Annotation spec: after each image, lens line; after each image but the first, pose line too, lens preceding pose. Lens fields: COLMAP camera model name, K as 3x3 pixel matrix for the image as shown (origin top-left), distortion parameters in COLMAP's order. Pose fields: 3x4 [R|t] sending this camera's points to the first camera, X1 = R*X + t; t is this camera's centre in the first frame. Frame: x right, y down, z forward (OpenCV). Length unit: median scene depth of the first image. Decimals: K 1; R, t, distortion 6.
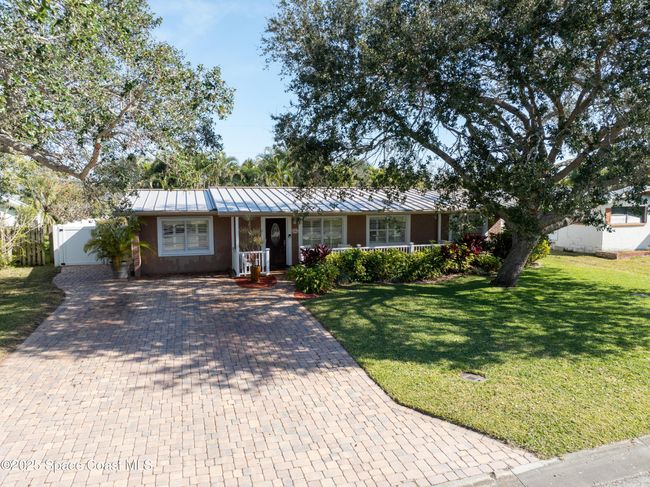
lens RADIAL K [[456.4, 0, 325.0], [0, 456.4, 243.5], [0, 0, 1]] dist [-0.035657, -0.000795]
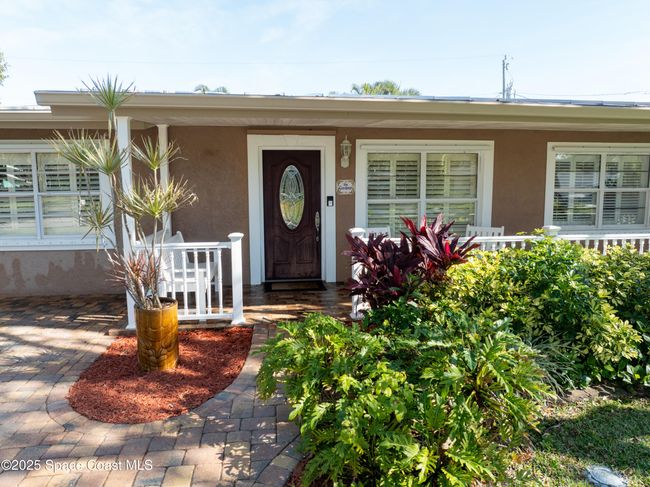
lens RADIAL K [[456.4, 0, 325.0], [0, 456.4, 243.5], [0, 0, 1]] dist [-0.035657, -0.000795]
pose [[0.982569, 0.019259, -0.184900, -0.016841], [-0.015138, 0.999605, 0.023672, 0.008933], [0.185283, -0.020460, 0.982472, 0.694555]]
